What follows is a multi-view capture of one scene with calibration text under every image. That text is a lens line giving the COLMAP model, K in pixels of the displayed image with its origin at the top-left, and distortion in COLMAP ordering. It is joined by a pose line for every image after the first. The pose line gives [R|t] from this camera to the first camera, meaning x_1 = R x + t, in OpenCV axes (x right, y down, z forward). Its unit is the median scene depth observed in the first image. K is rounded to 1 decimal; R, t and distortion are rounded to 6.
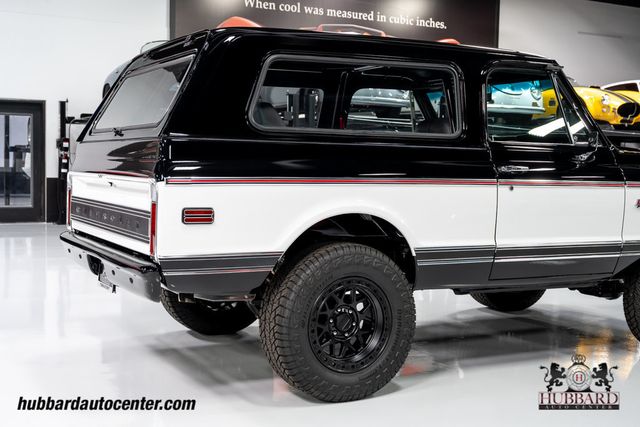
lens RADIAL K [[825.1, 0, 320.0], [0, 825.1, 213.5], [0, 0, 1]] dist [-0.002723, 0.011850]
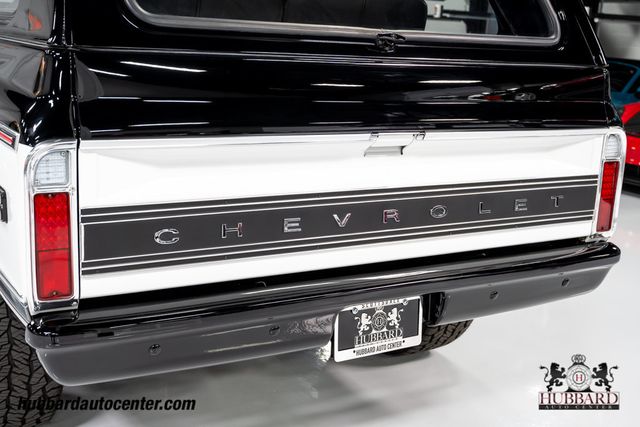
lens RADIAL K [[808.2, 0, 320.0], [0, 808.2, 213.5], [0, 0, 1]] dist [-0.000257, -0.003360]
pose [[-0.053889, -0.251284, 0.966412, -0.711009], [-0.002381, 0.967848, 0.251524, -0.117209], [-0.998544, 0.011254, -0.052755, 1.040647]]
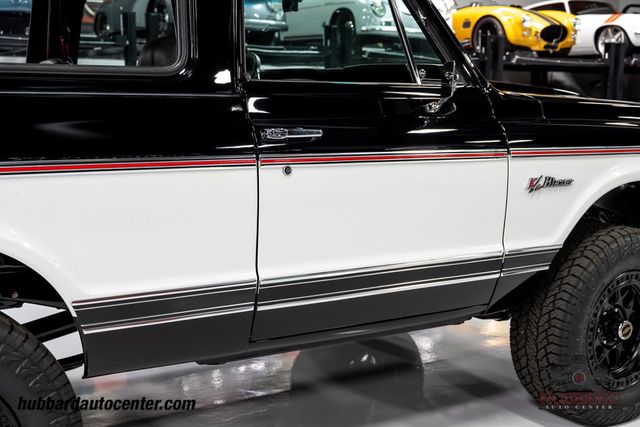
lens RADIAL K [[845.4, 0, 320.0], [0, 845.4, 213.5], [0, 0, 1]] dist [0.007728, 0.002735]
pose [[0.996759, -0.018882, 0.078201, 0.208747], [0.012557, 0.996668, 0.080590, -0.046328], [-0.079462, -0.079346, 0.993675, 0.458894]]
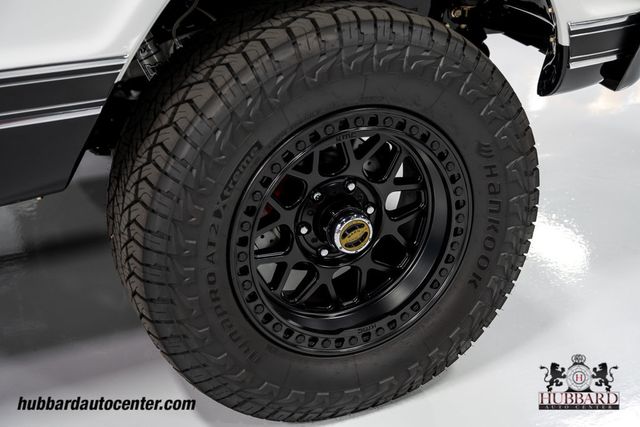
lens RADIAL K [[985.3, 0, 320.0], [0, 985.3, 213.5], [0, 0, 1]] dist [-0.003475, 0.049126]
pose [[0.995989, -0.004832, -0.089341, 0.550837], [0.035844, 0.936454, 0.348954, -0.027456], [0.081977, -0.350757, 0.932872, 0.798025]]
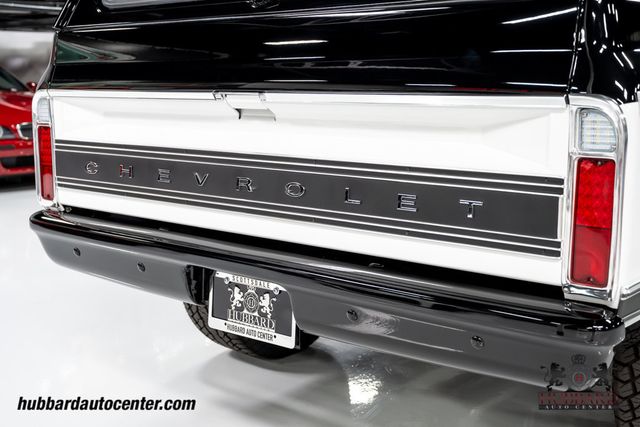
lens RADIAL K [[825.1, 0, 320.0], [0, 825.1, 213.5], [0, 0, 1]] dist [-0.002723, 0.011850]
pose [[0.927349, -0.088076, 0.363684, -0.381829], [0.047680, 0.991795, 0.118613, -0.032049], [-0.371147, -0.092655, 0.923940, 0.544954]]
